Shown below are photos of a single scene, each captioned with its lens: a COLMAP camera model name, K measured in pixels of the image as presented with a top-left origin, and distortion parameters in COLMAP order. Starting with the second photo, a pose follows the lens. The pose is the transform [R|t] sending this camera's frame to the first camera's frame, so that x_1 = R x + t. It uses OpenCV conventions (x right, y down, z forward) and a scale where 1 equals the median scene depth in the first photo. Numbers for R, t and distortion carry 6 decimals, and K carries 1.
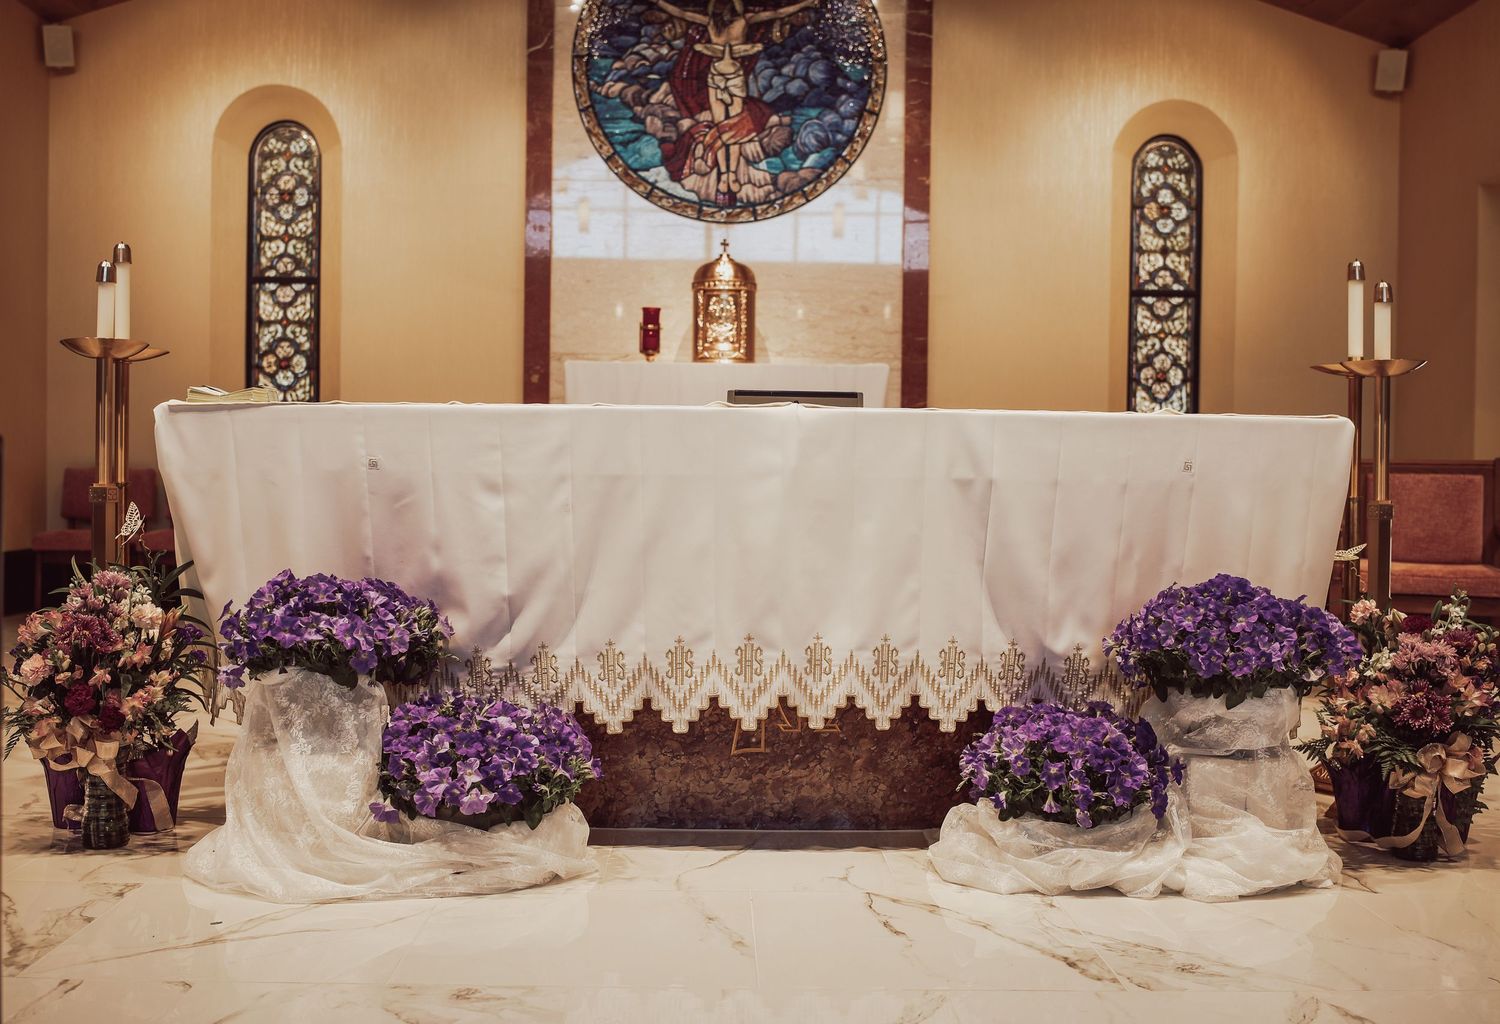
lens RADIAL K [[1568.1, 0, 740.1], [0, 1568.1, 514.6], [0, 0, 1]] dist [-0.037386, 0.000000]
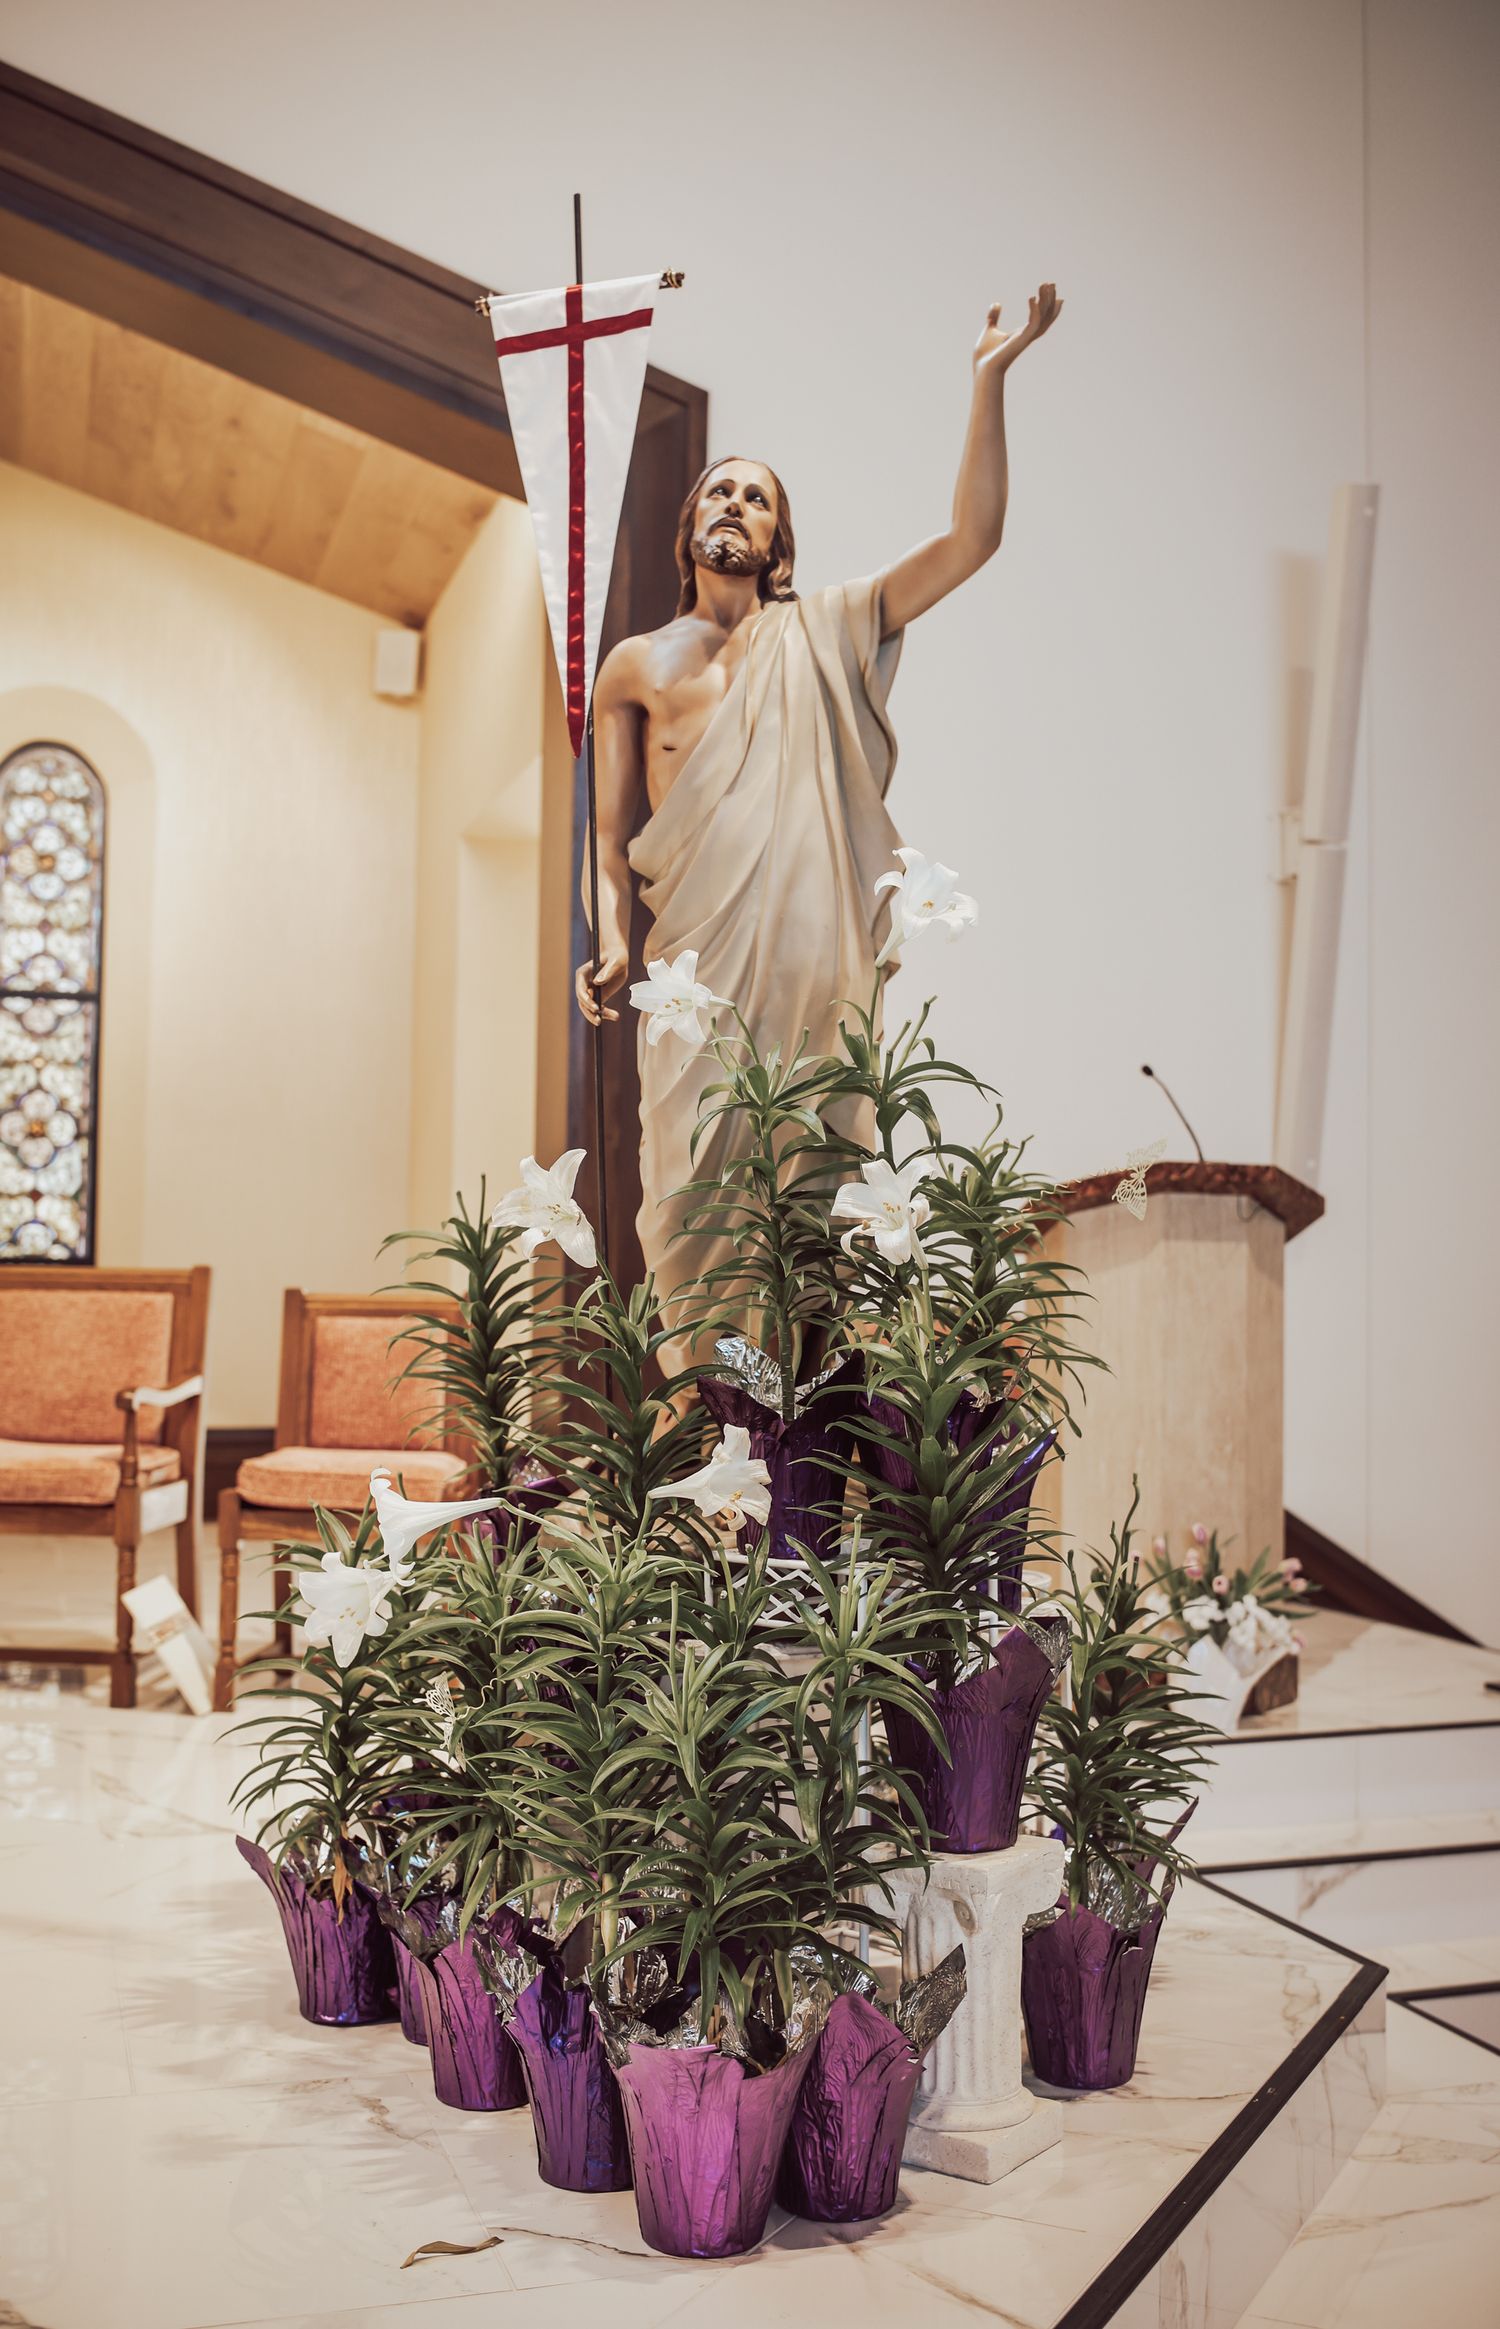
lens RADIAL K [[2321.4, 0, 762.6], [0, 2321.4, 1174.1], [0, 0, 1]] dist [-0.034135, 0.000000]
pose [[0.957222, 0.014280, 0.289001, 0.290078], [0.006720, 0.997415, -0.071541, -0.004020], [-0.289275, 0.070423, 0.954652, 0.054030]]
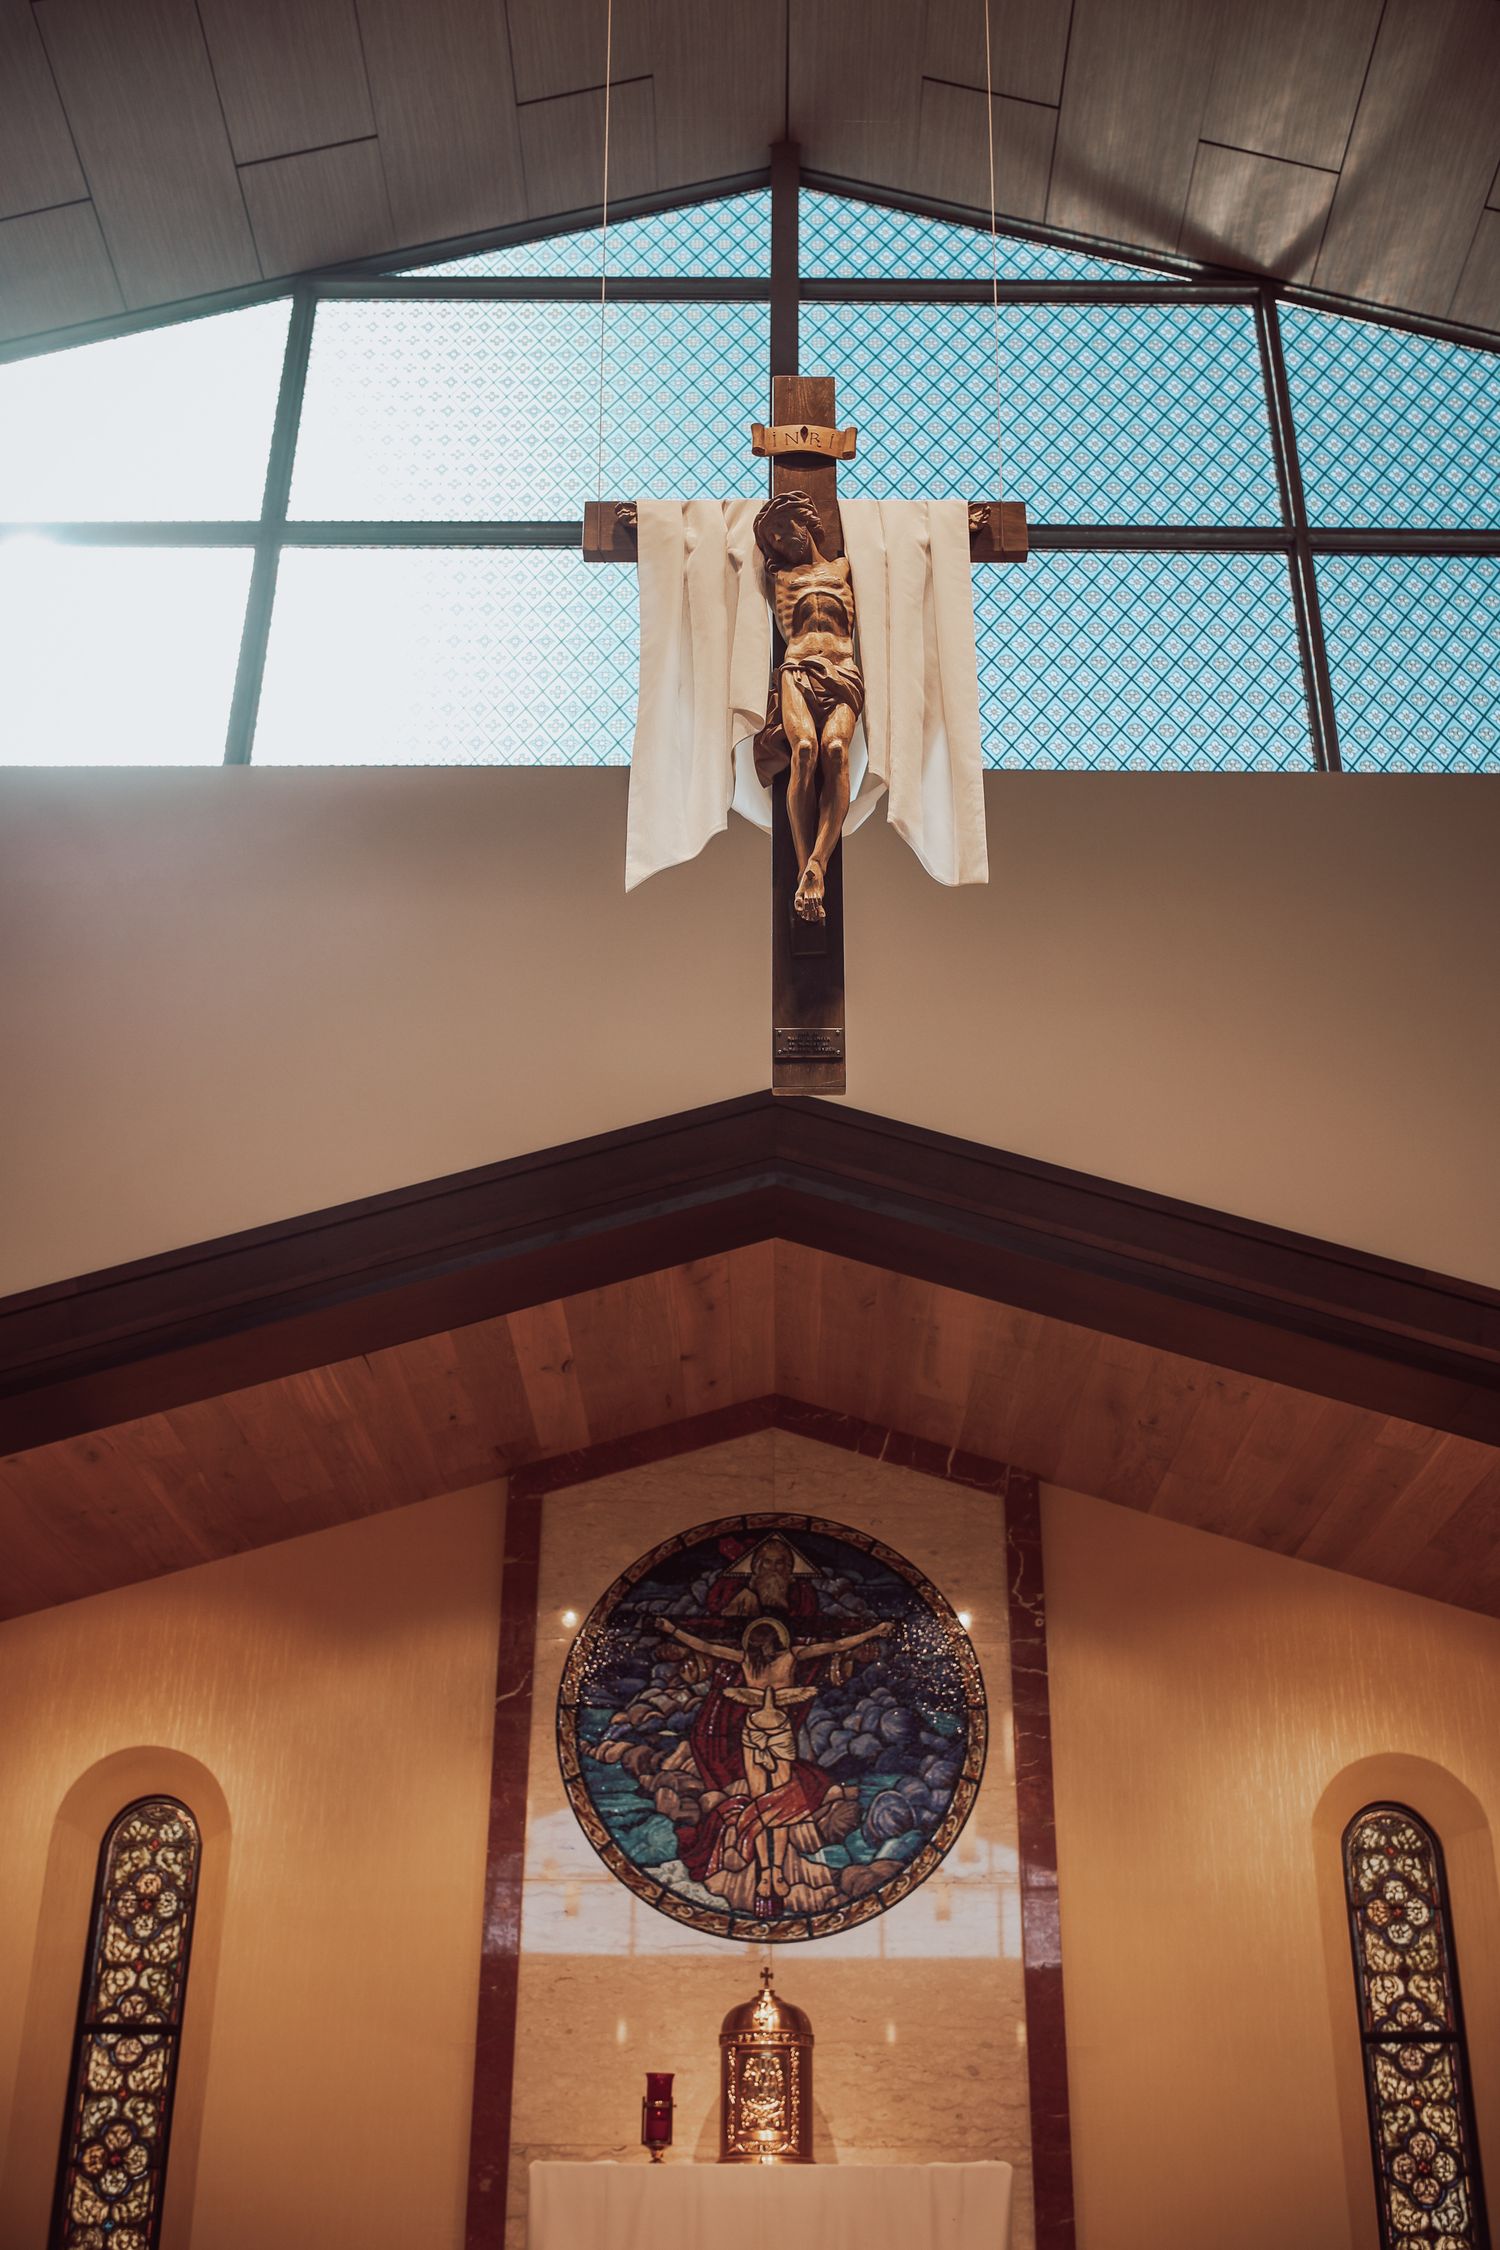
lens RADIAL K [[2250.2, 0, 763.5], [0, 2250.2, 1138.5], [0, 0, 1]] dist [-0.041629, 0.000000]
pose [[0.999808, -0.014578, -0.013125, 0.006957], [0.006452, 0.876288, -0.481744, -0.019248], [0.018524, 0.481567, 0.876213, -0.047974]]
